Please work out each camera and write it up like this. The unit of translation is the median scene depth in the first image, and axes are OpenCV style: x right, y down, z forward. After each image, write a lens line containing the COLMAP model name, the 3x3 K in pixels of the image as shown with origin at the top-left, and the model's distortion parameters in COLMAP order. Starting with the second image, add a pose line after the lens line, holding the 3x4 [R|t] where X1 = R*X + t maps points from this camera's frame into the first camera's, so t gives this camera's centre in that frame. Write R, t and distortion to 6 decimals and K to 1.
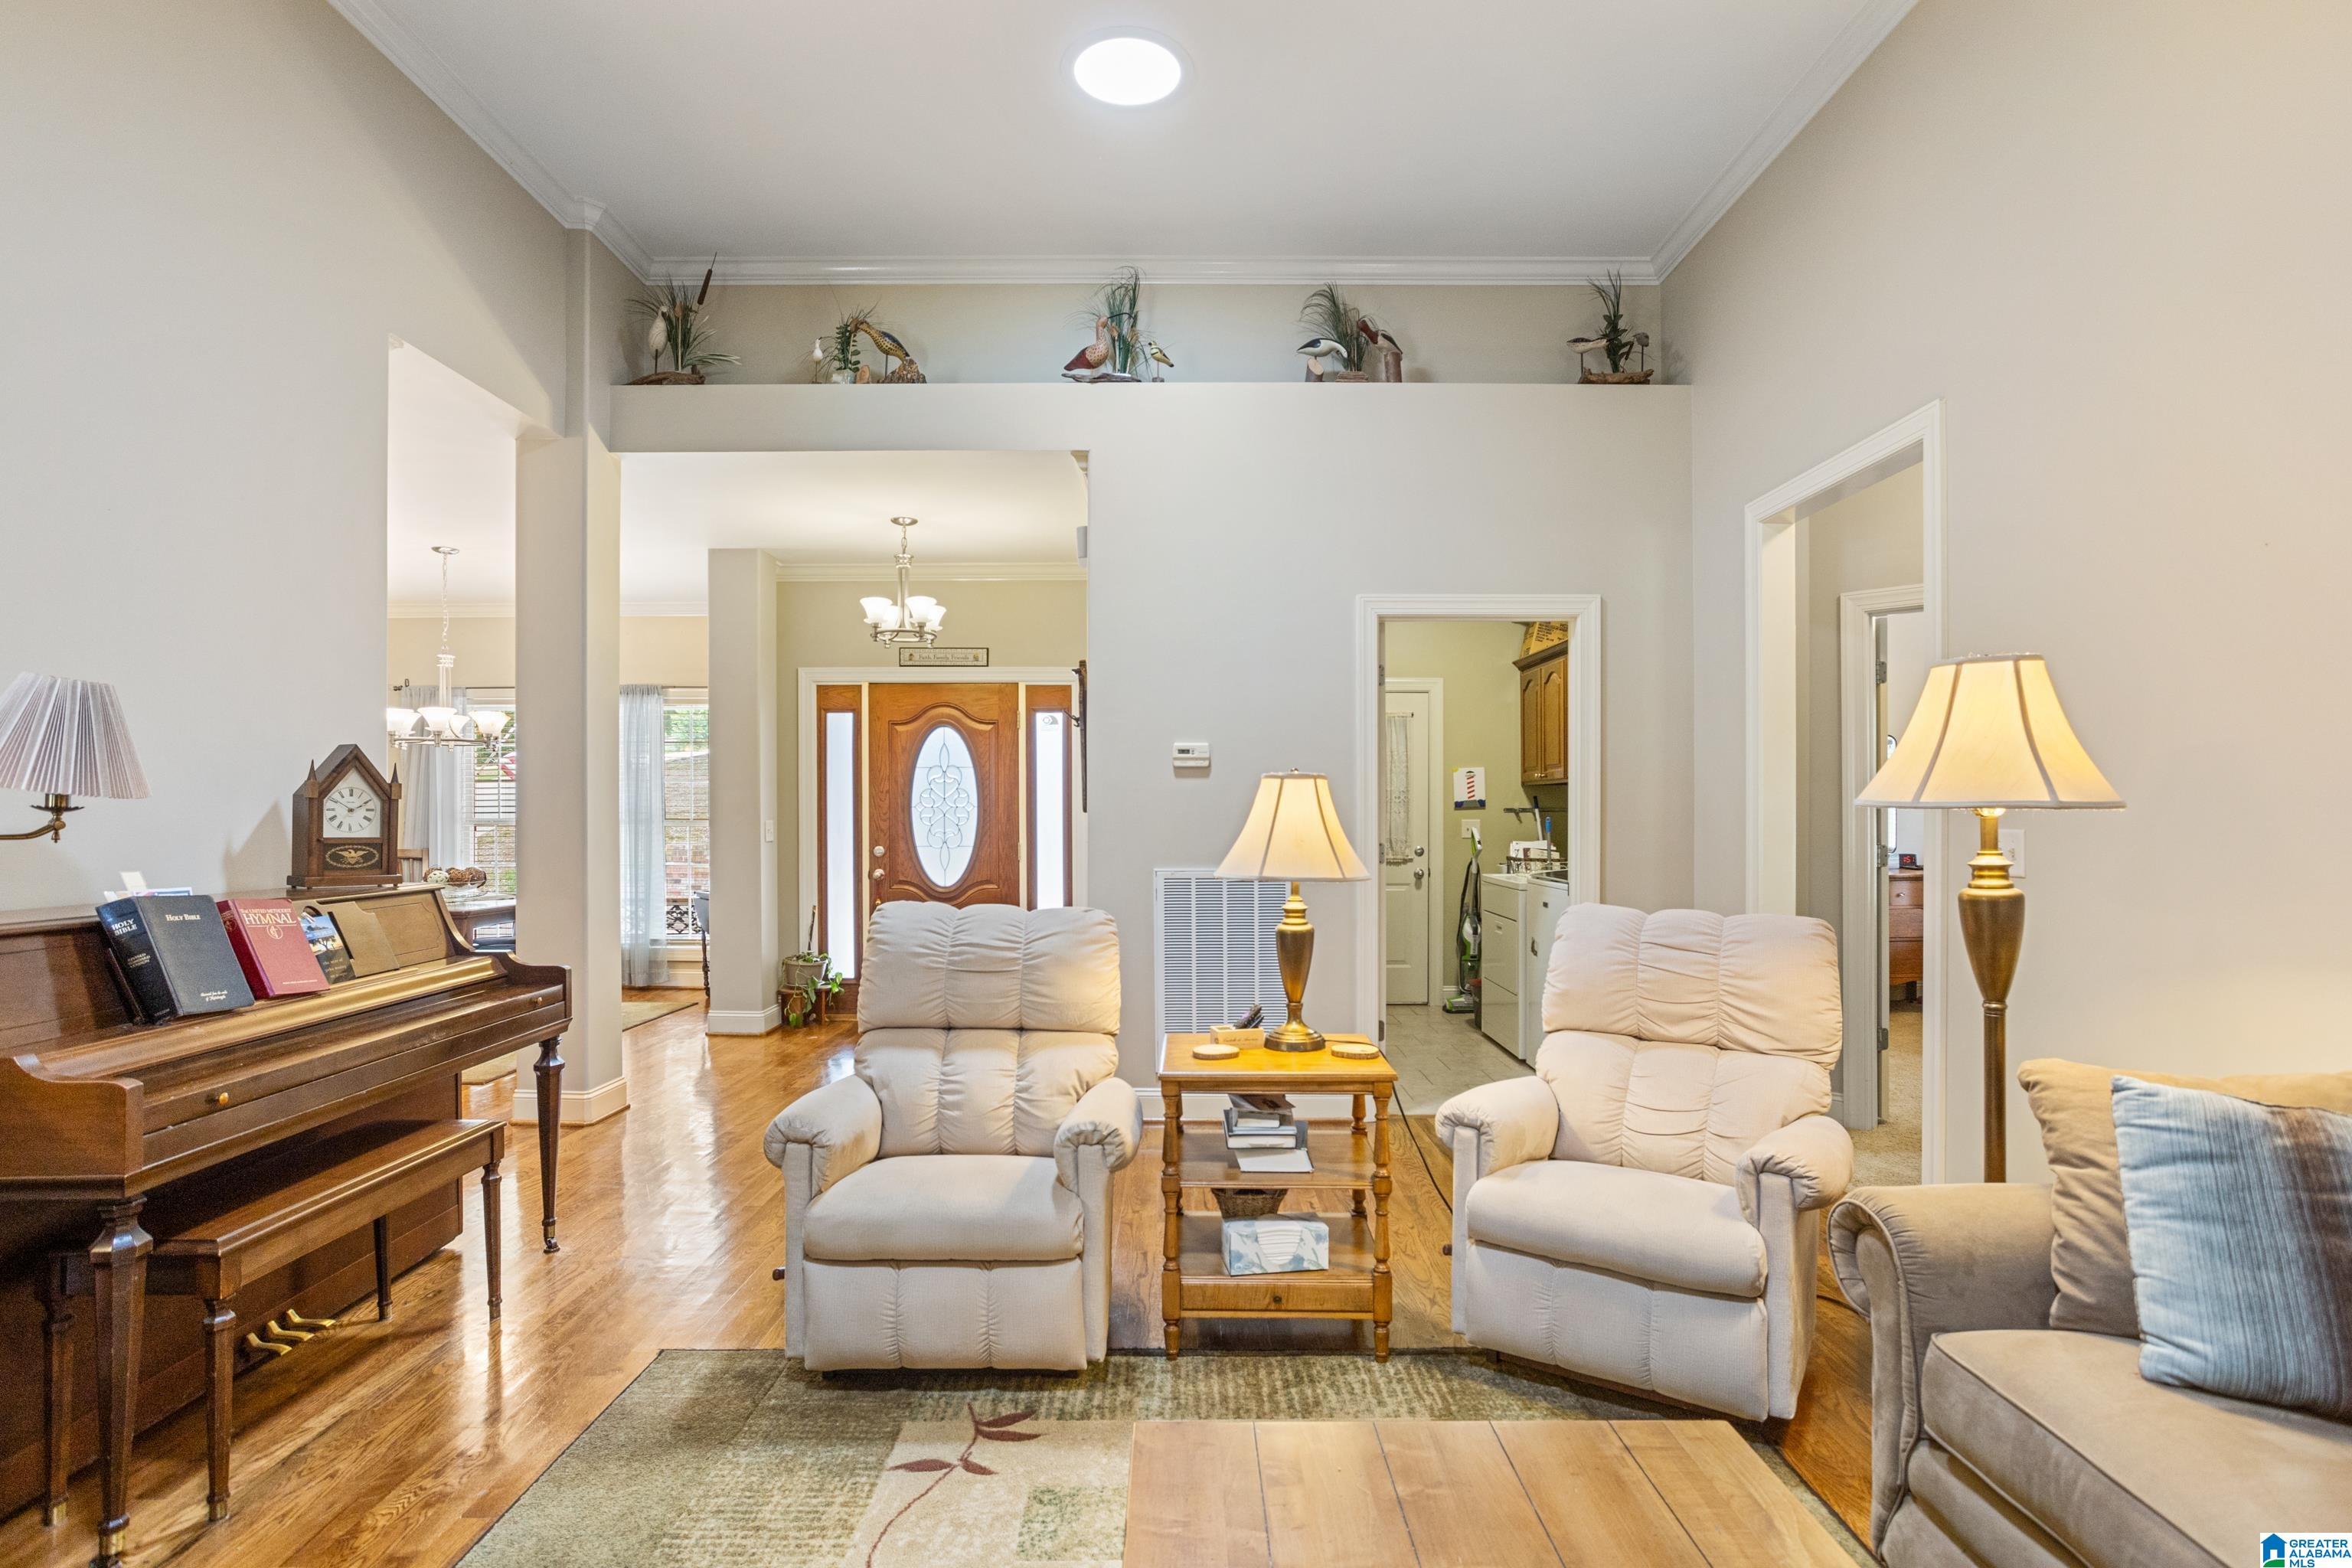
lens RADIAL K [[1165.6, 0, 1156.1], [0, 1165.6, 805.6], [0, 0, 1]] dist [-0.043537, 0.029991]
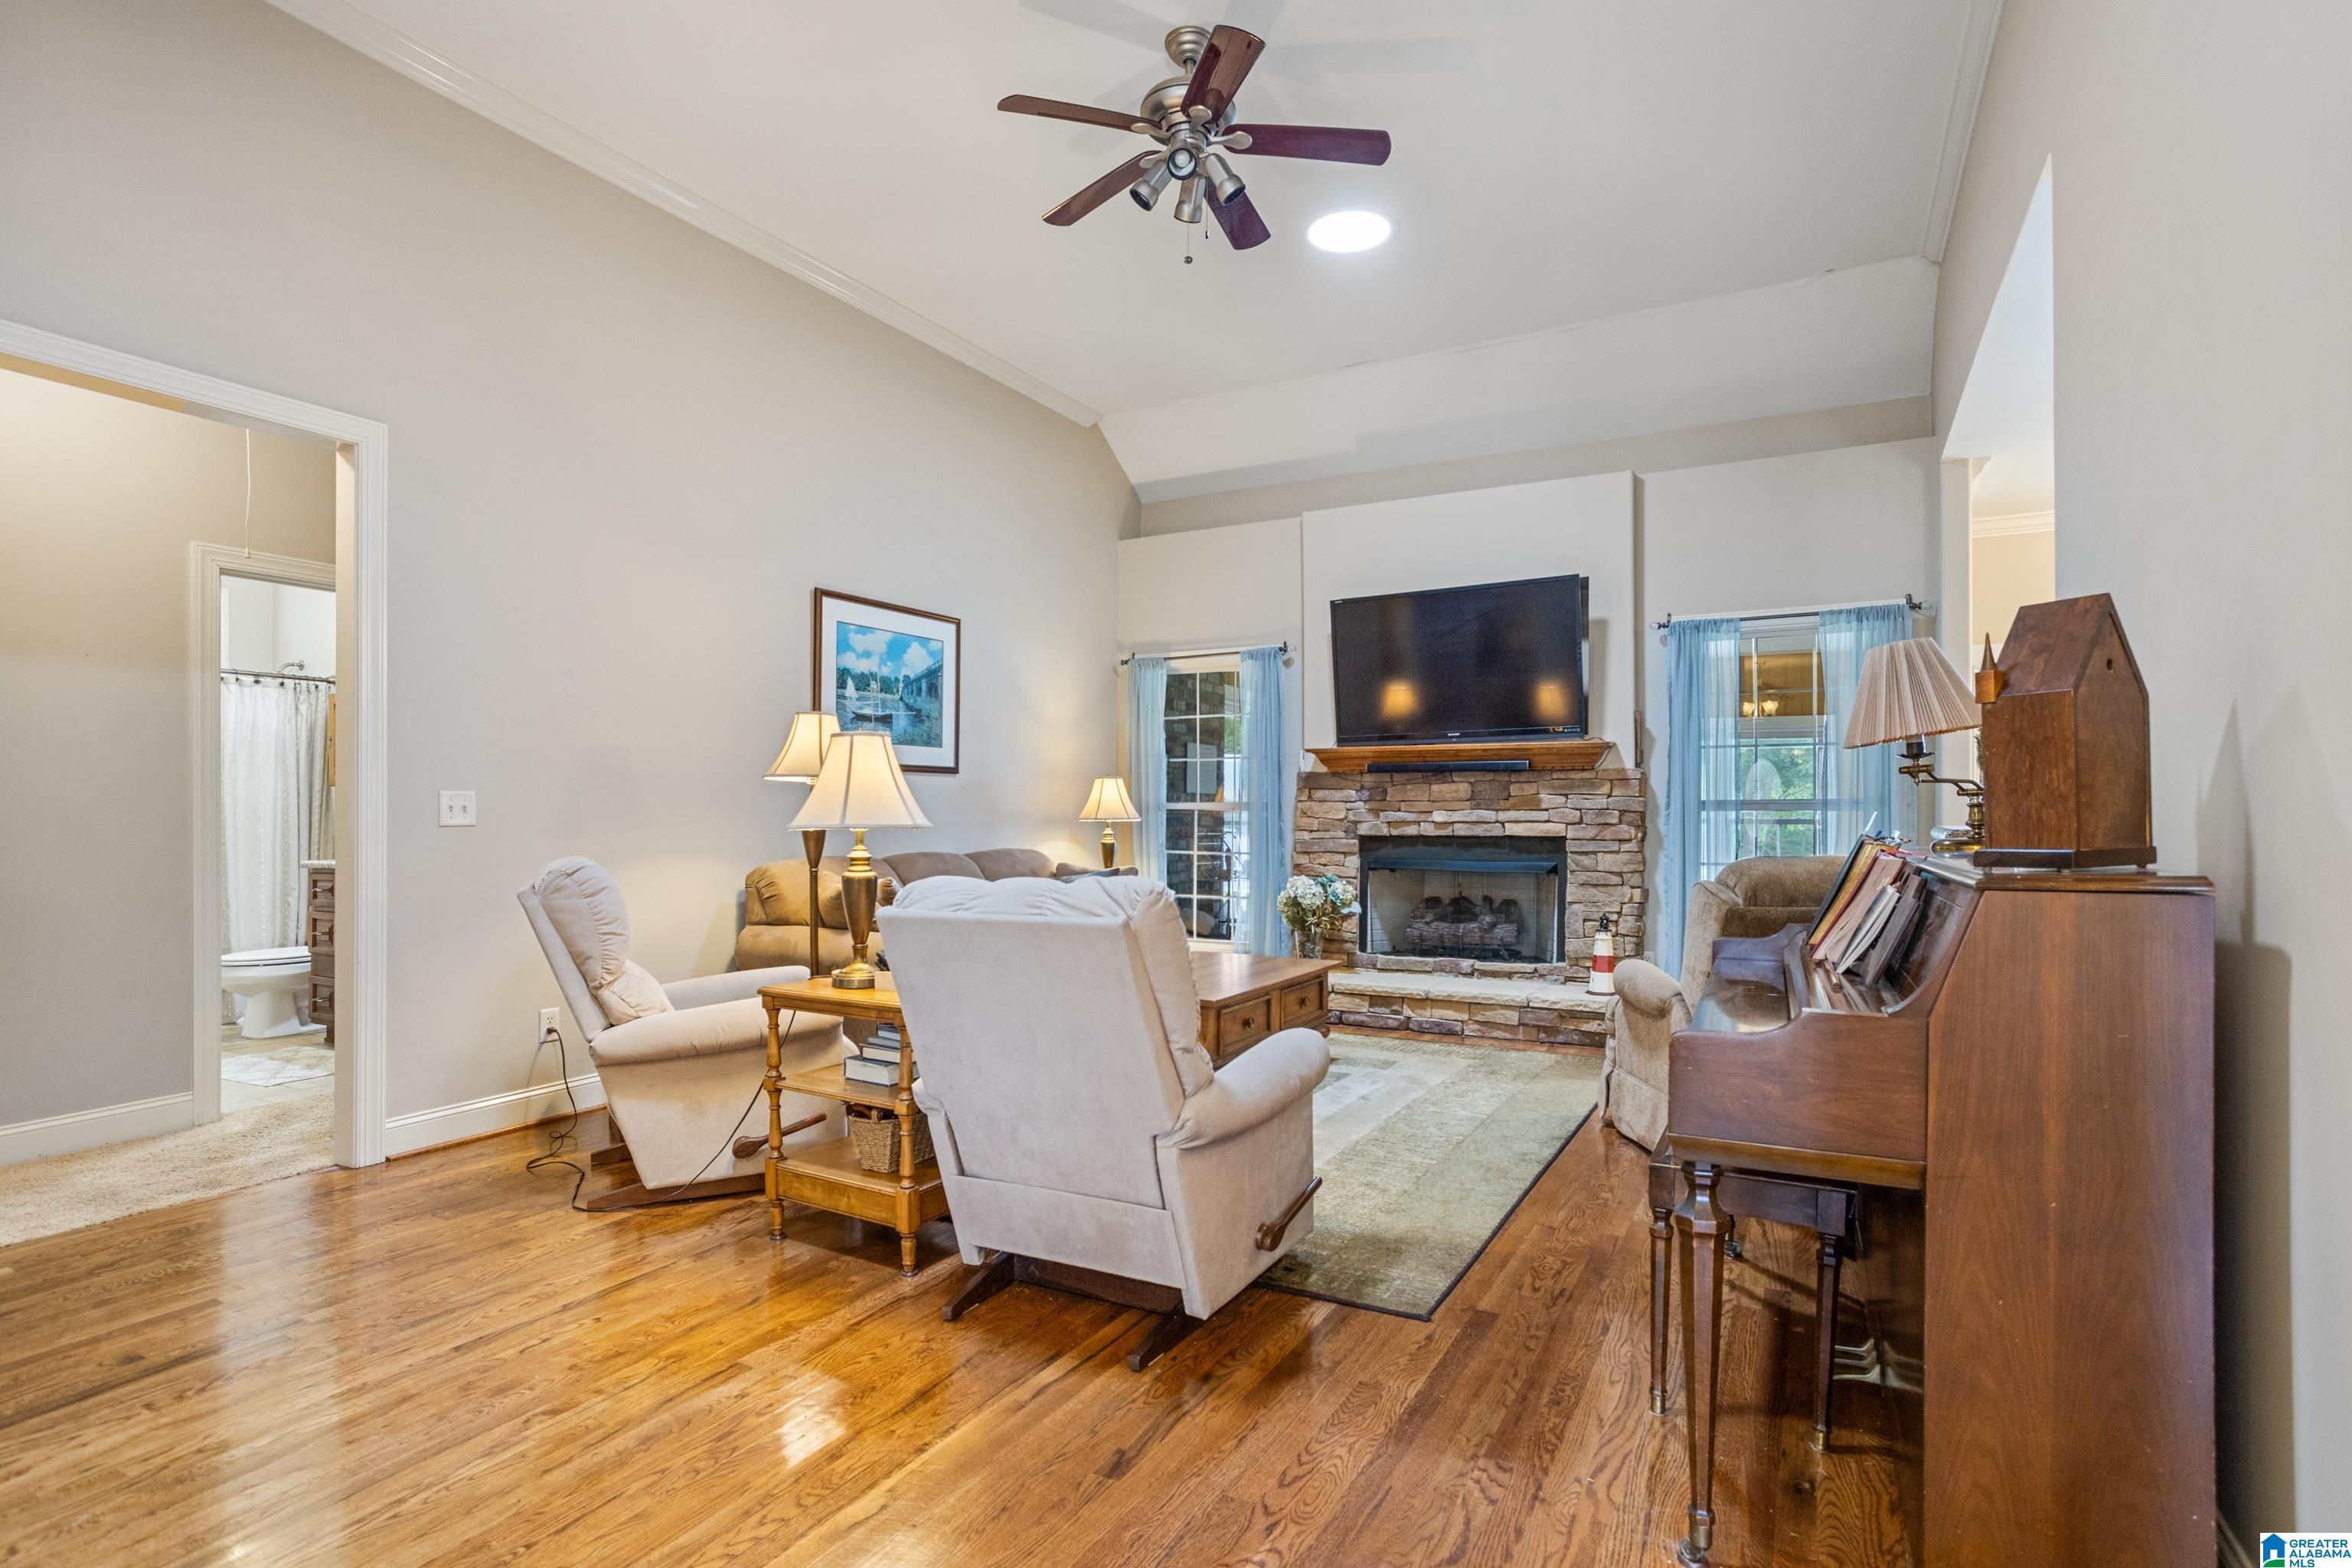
lens RADIAL K [[1165.6, 0, 1178.5], [0, 1165.6, 812.7], [0, 0, 1]] dist [-0.043537, 0.029991]
pose [[-0.875382, 0.001834, 0.483429, -0.405691], [-0.002661, 0.999959, -0.008611, 0.034663], [-0.483425, -0.008824, -0.875341, 1.099633]]
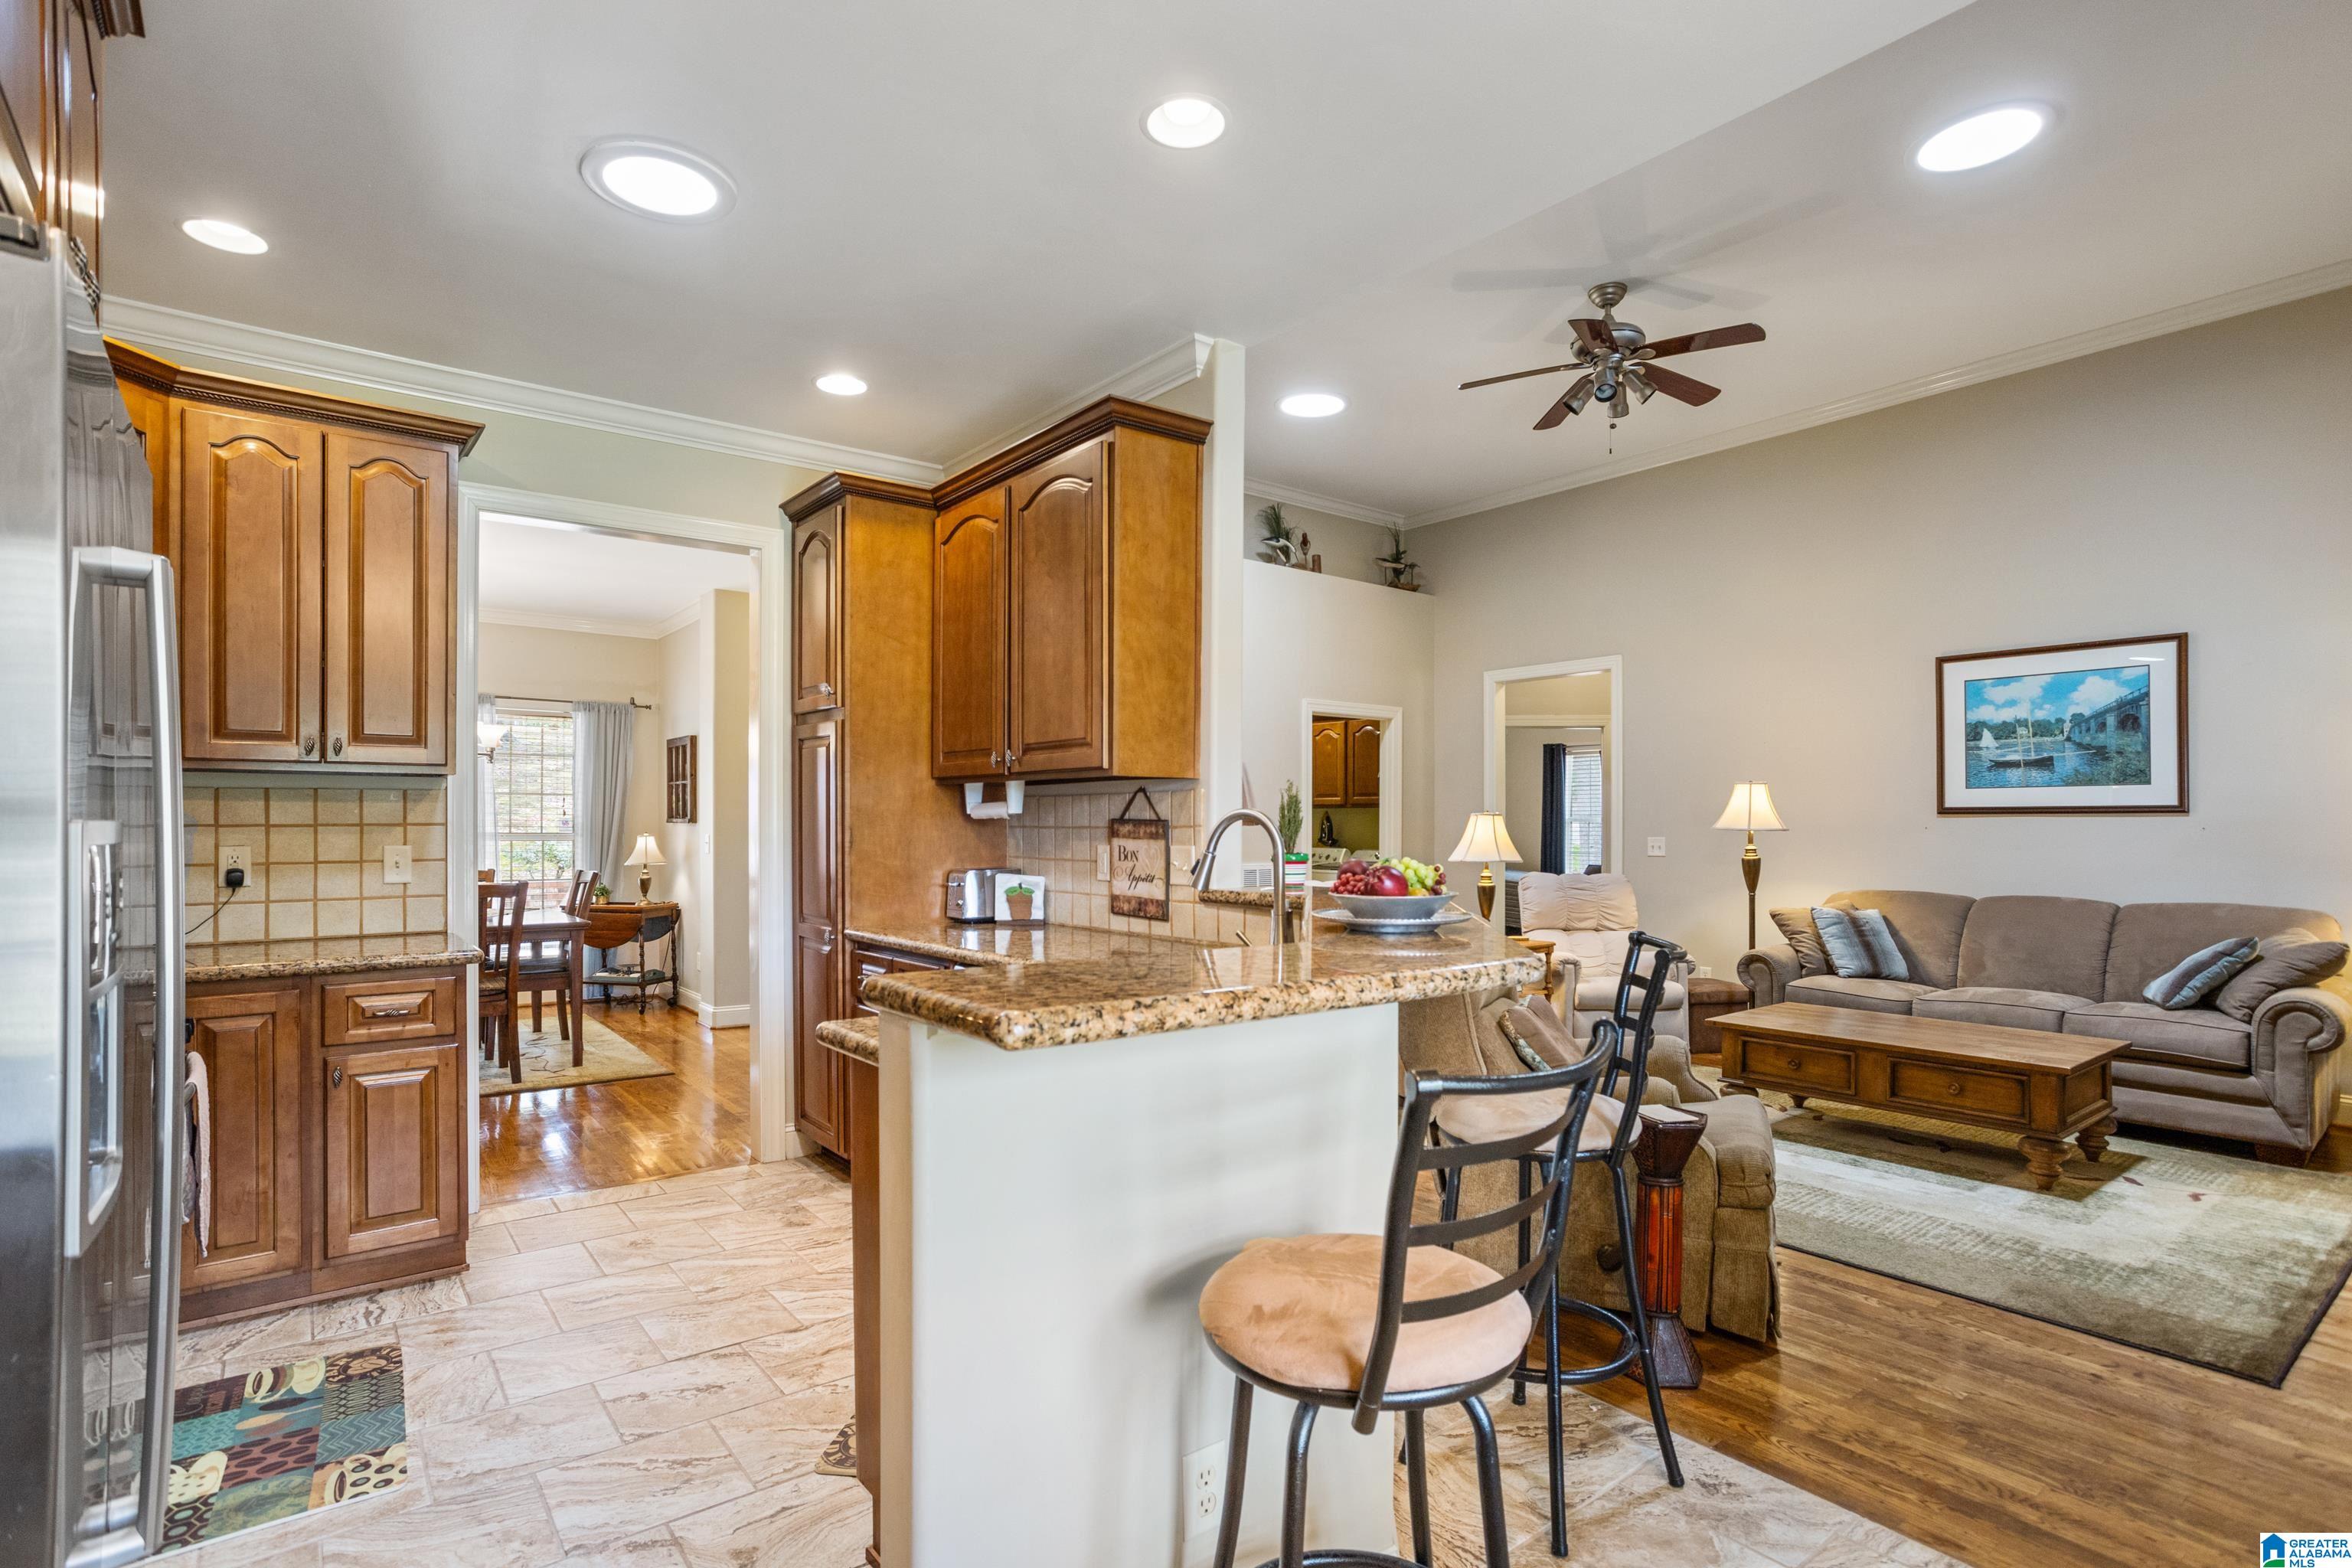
lens RADIAL K [[1165.6, 0, 1173.6], [0, 1165.6, 814.1], [0, 0, 1]] dist [-0.043537, 0.029991]
pose [[0.784578, 0.007698, 0.619982, -1.017820], [-0.006914, 0.999969, -0.003667, -0.007847], [-0.619991, -0.001410, 0.784607, -0.199341]]
